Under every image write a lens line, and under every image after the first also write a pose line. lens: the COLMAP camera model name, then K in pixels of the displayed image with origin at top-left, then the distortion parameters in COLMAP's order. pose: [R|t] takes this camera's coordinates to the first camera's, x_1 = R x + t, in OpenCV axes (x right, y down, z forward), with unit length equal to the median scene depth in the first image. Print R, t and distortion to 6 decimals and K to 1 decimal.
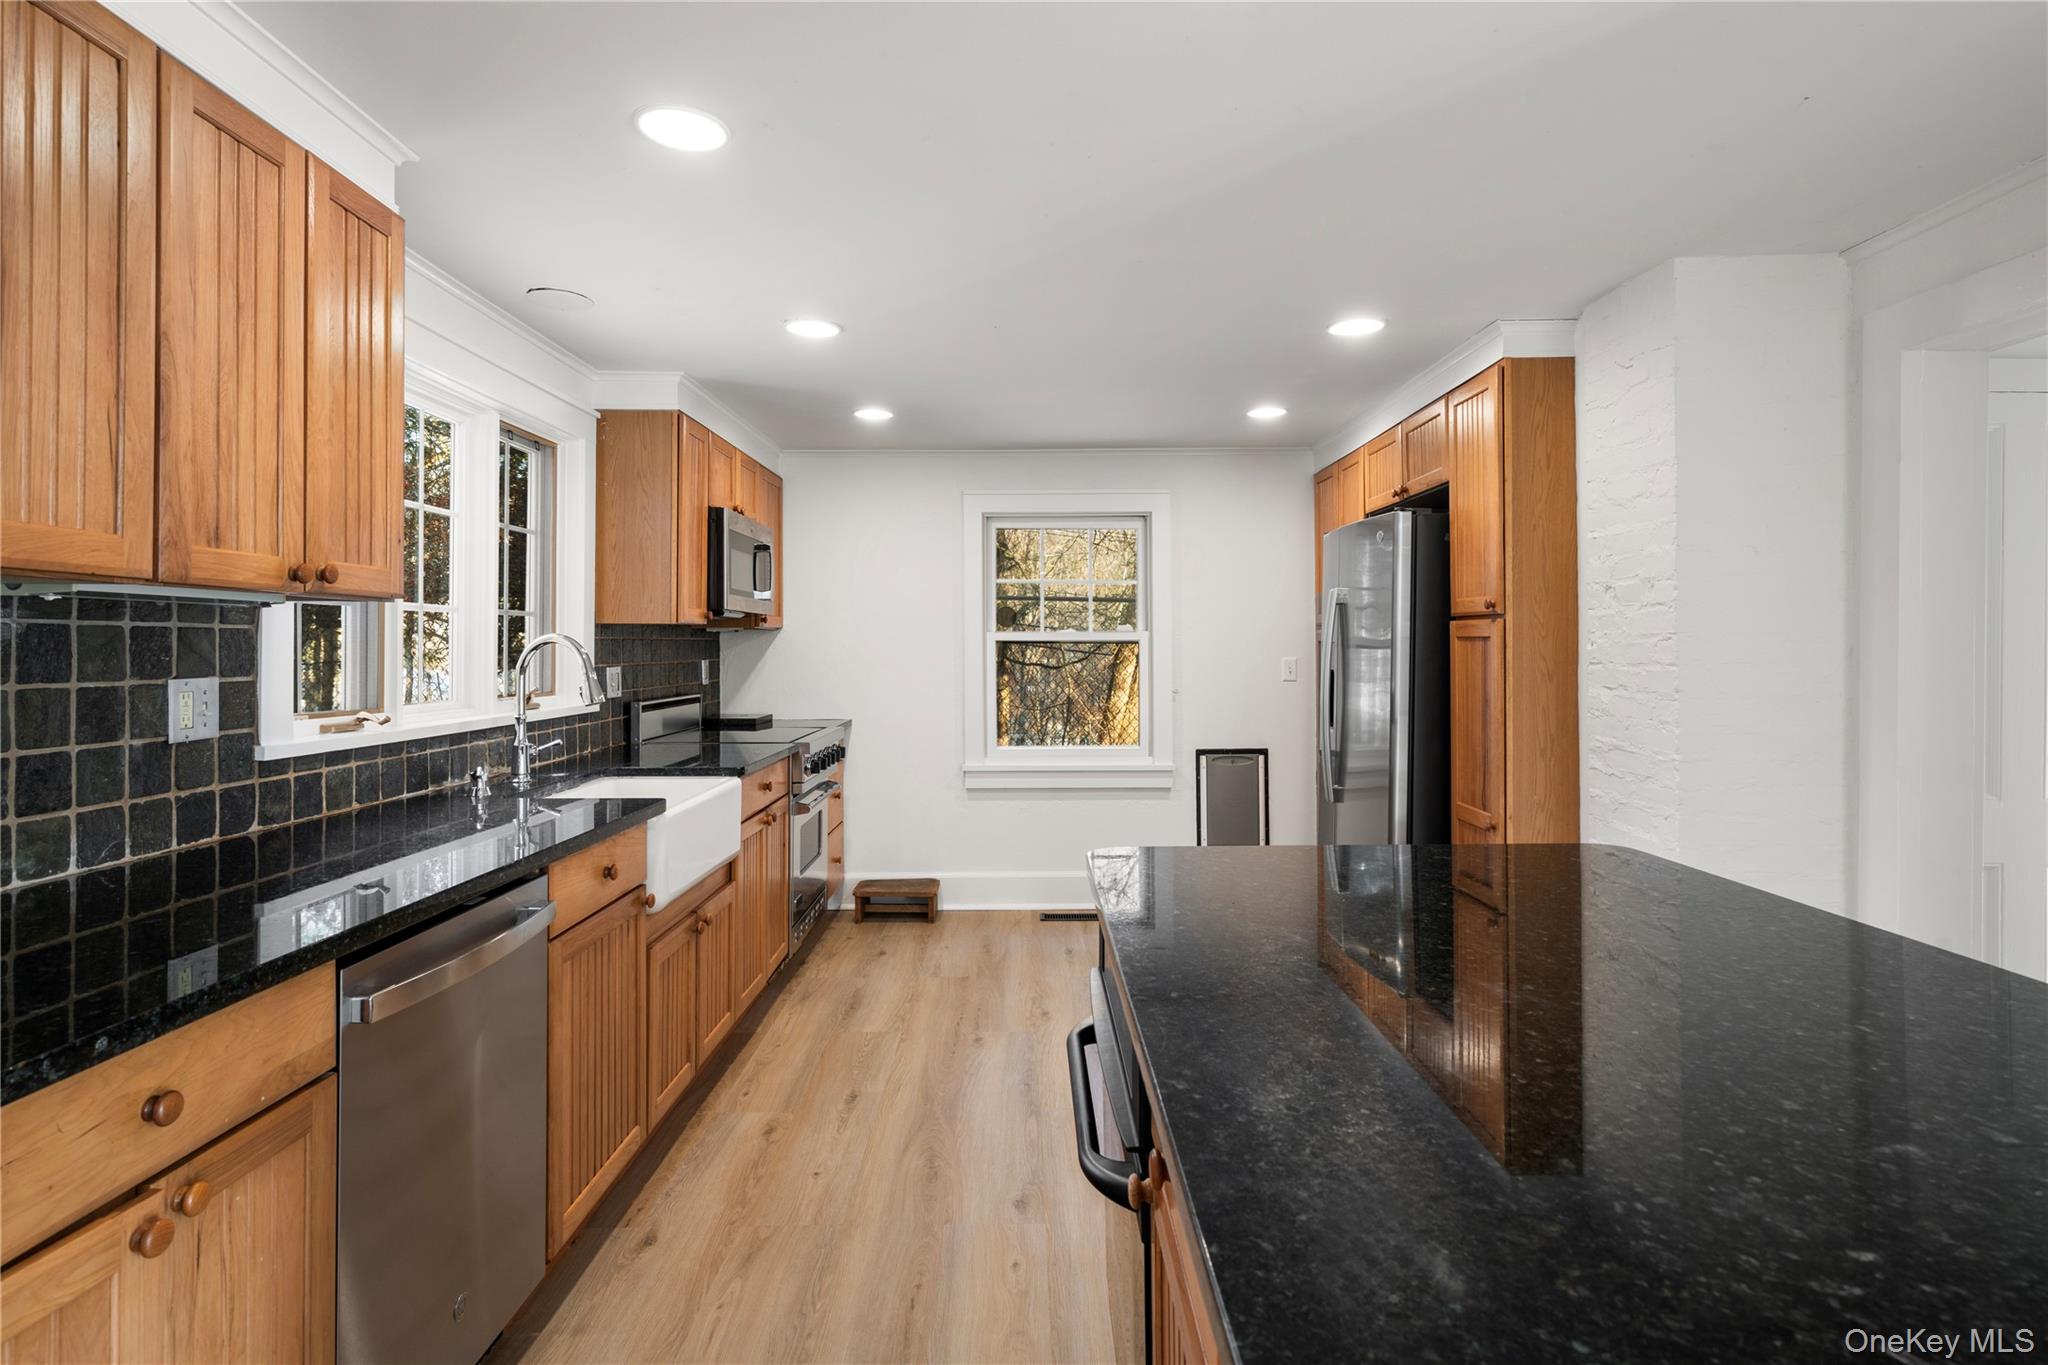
lens RADIAL K [[1092.5, 0, 1053.5], [0, 1092.5, 646.1], [0, 0, 1]] dist [0.001529, 0.001691]
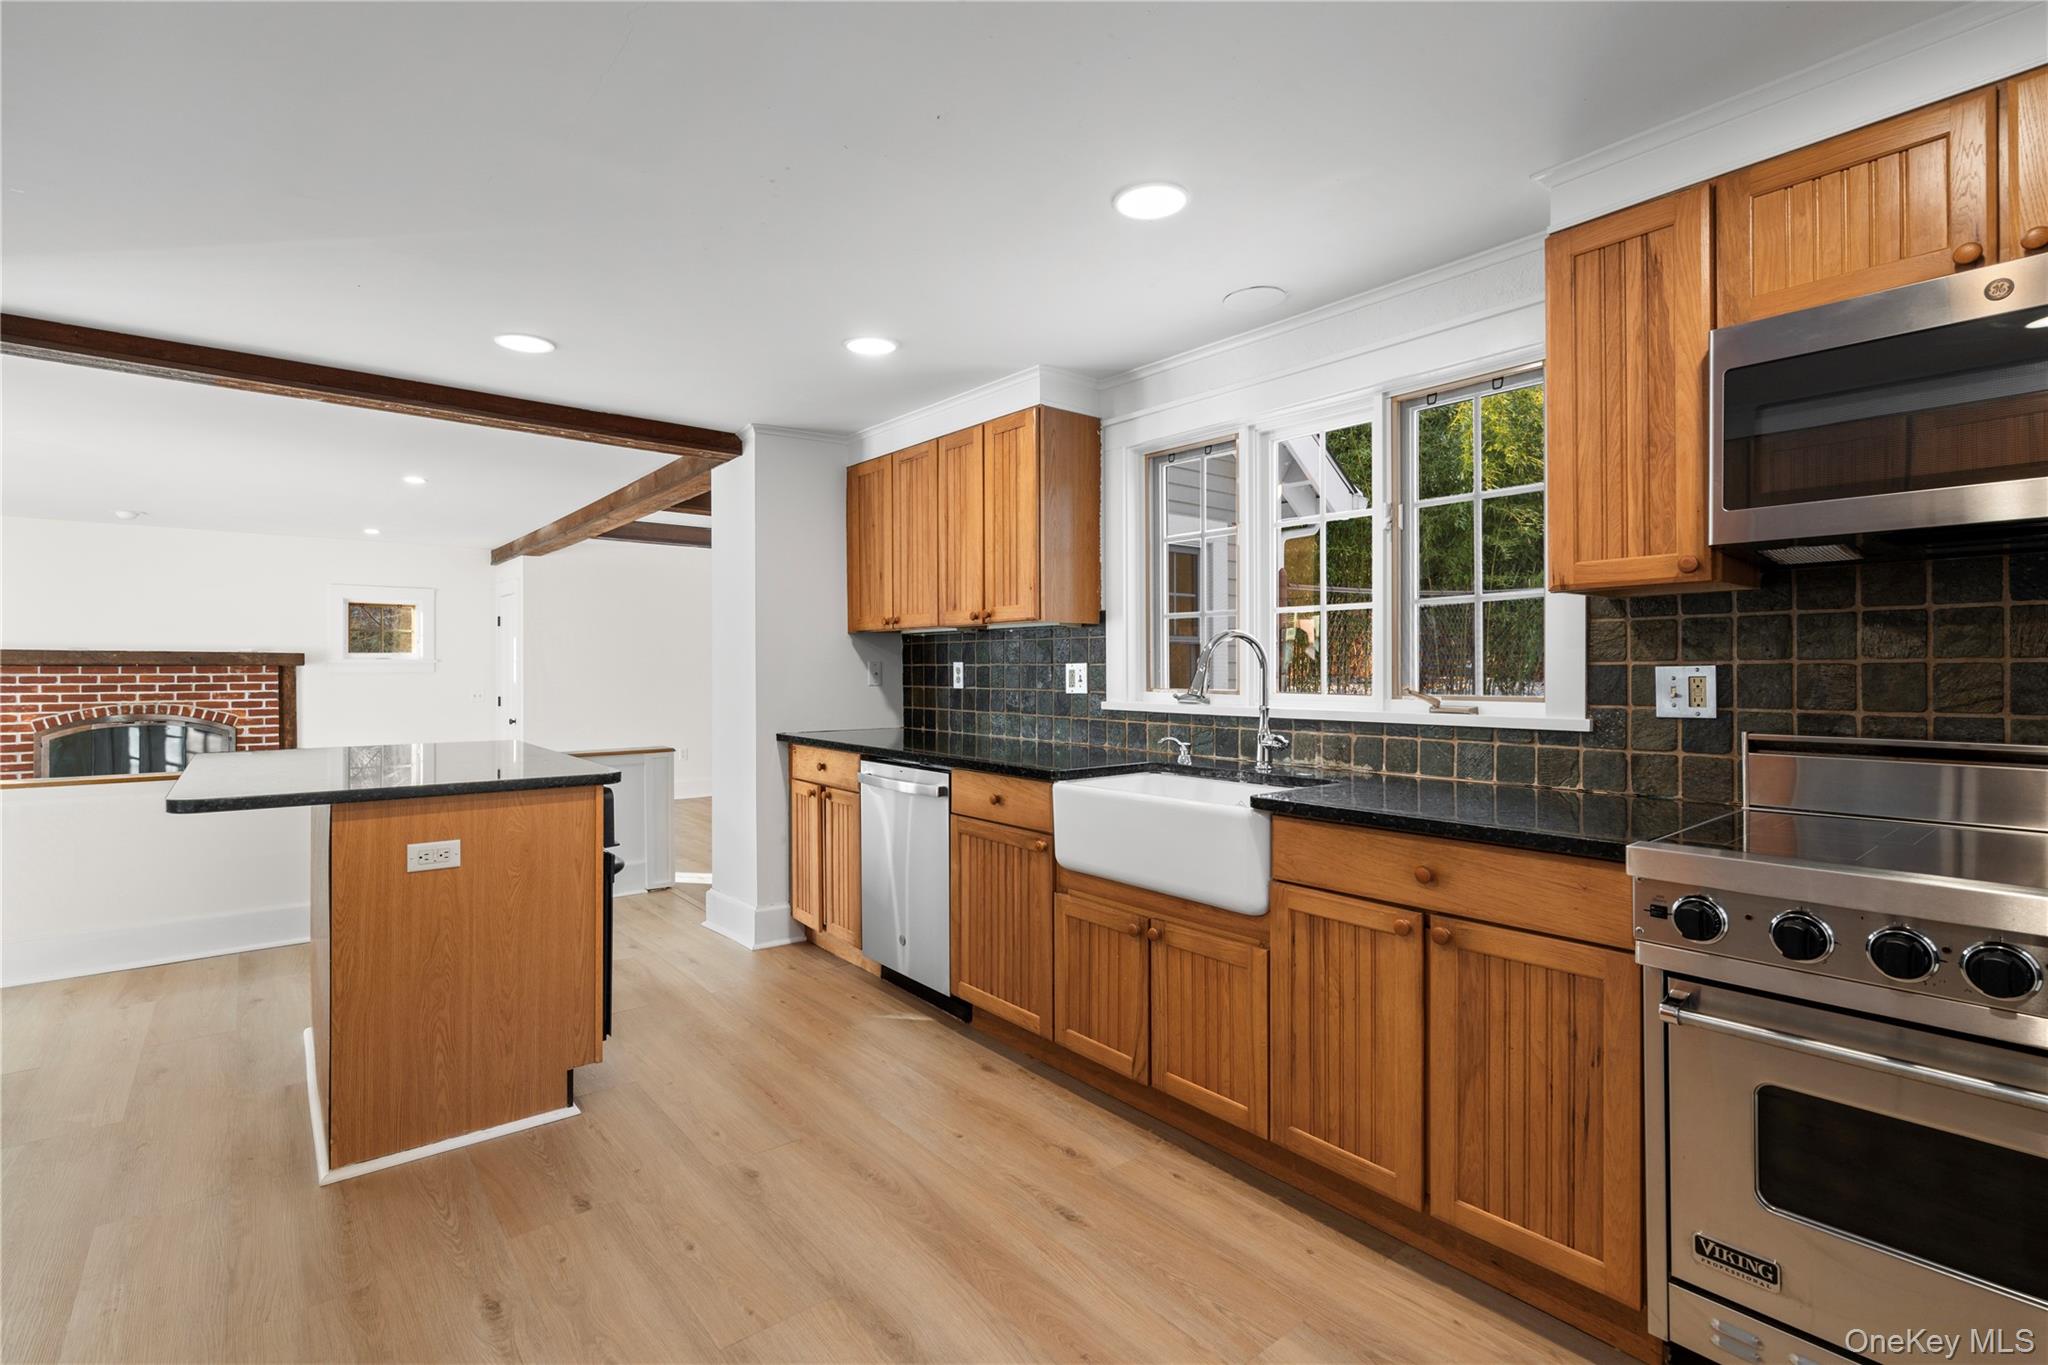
lens RADIAL K [[930.8, 0, 1005.9], [0, 930.8, 678.6], [0, 0, 1]] dist [-0.006484, 0.004519]
pose [[-0.799292, 0.009539, -0.600867, 0.333044], [0.003154, 0.999927, 0.011679, 0.032397], [0.600934, 0.007440, -0.799264, 2.036581]]
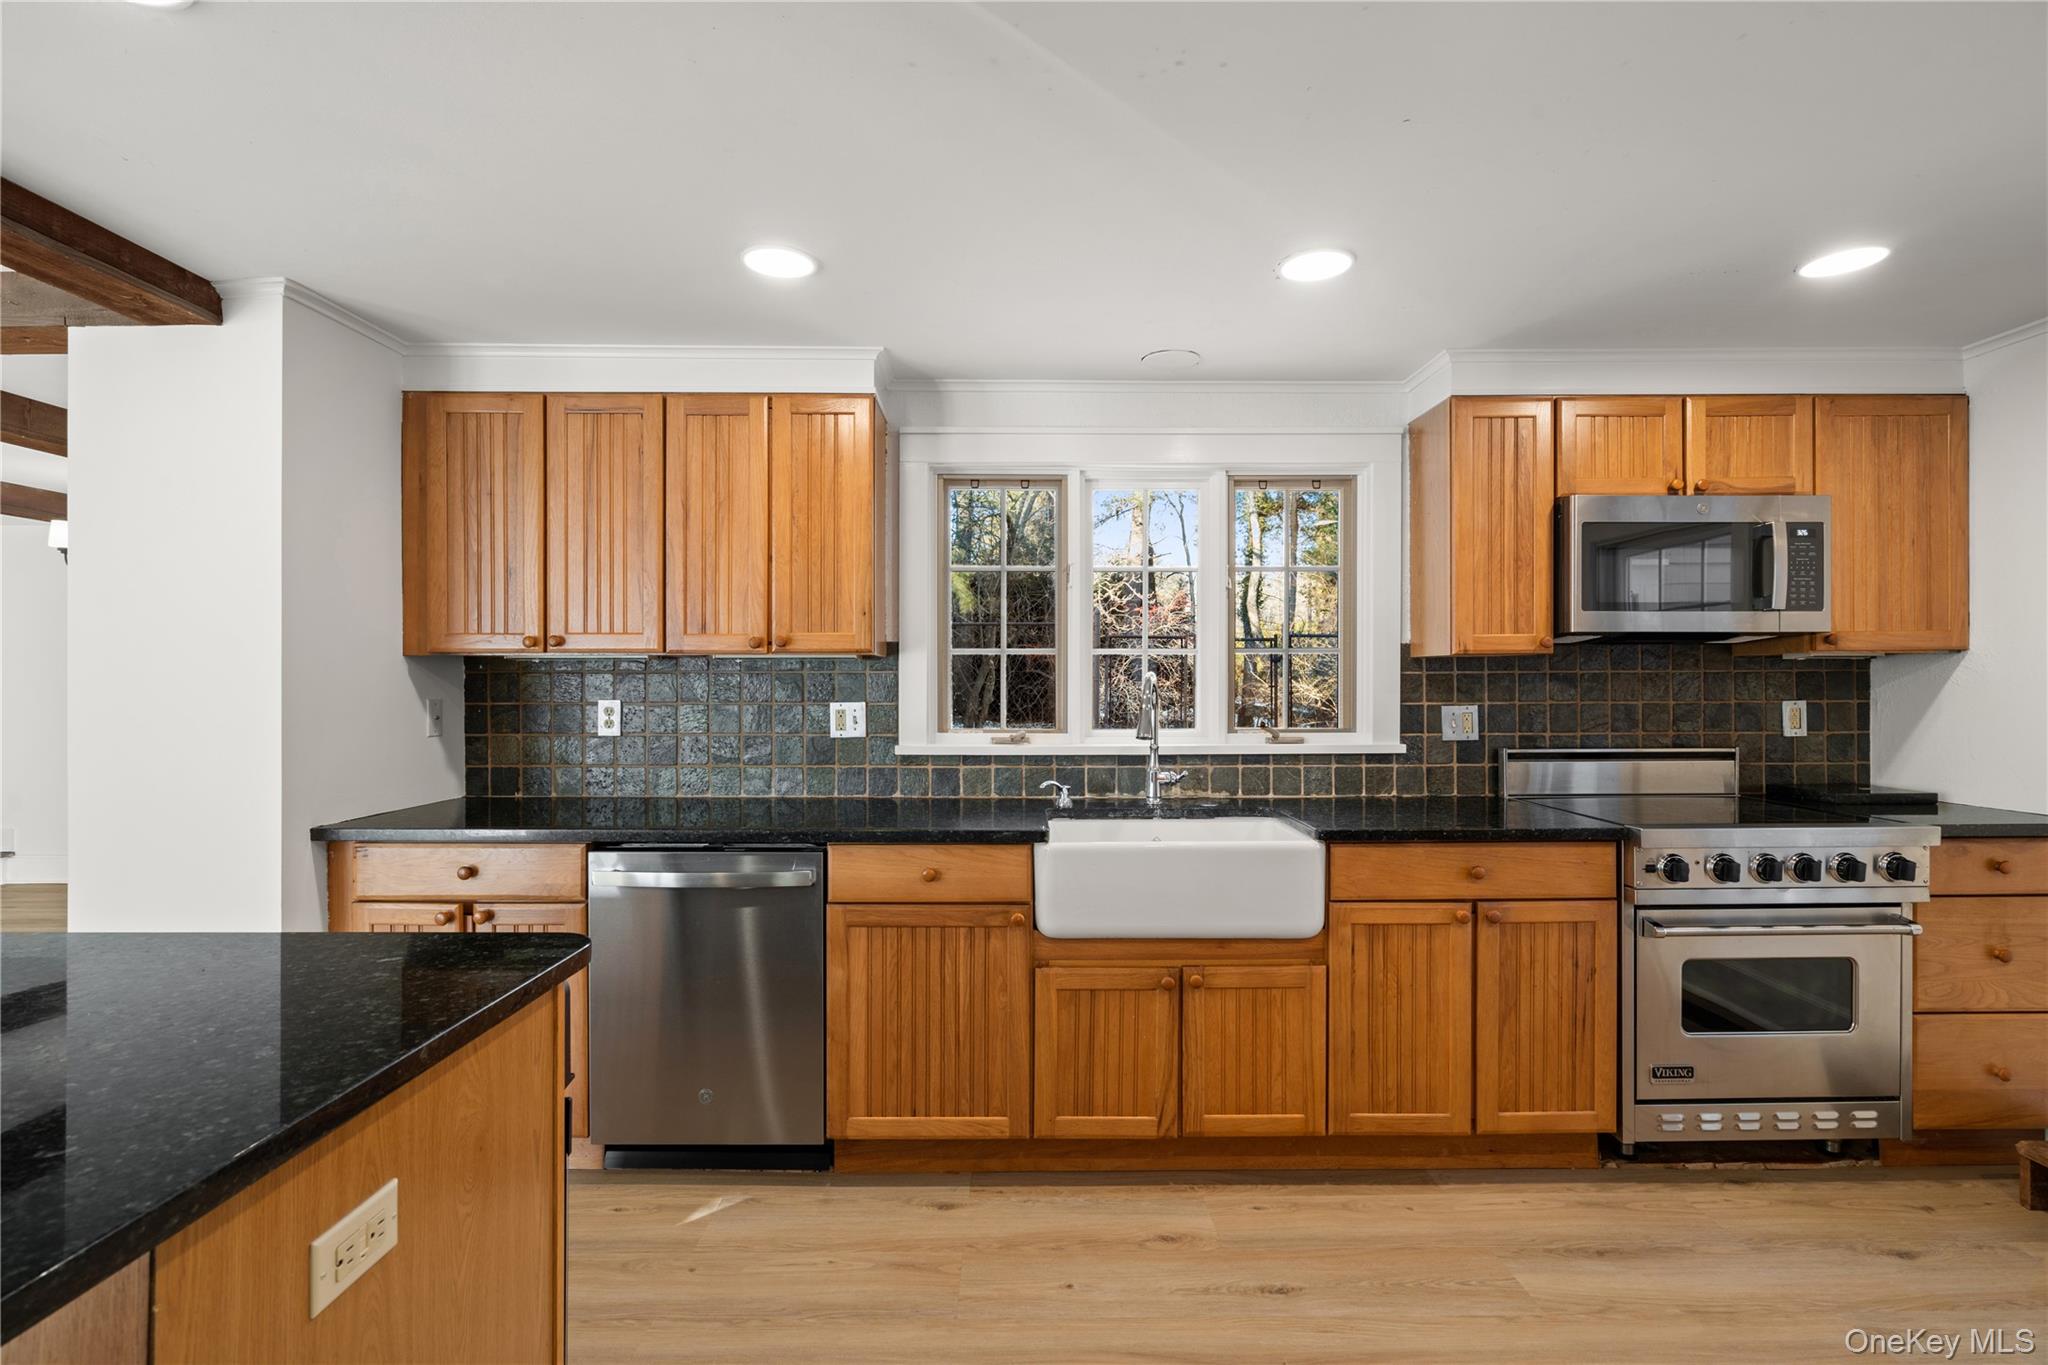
lens RADIAL K [[930.8, 0, 1004.1], [0, 930.8, 688.6], [0, 0, 1]] dist [-0.006484, 0.004519]
pose [[-0.031861, 0.007934, -0.999461, 0.613594], [0.003300, 0.999964, 0.007833, -0.002846], [0.999487, -0.003049, -0.031886, 1.135218]]
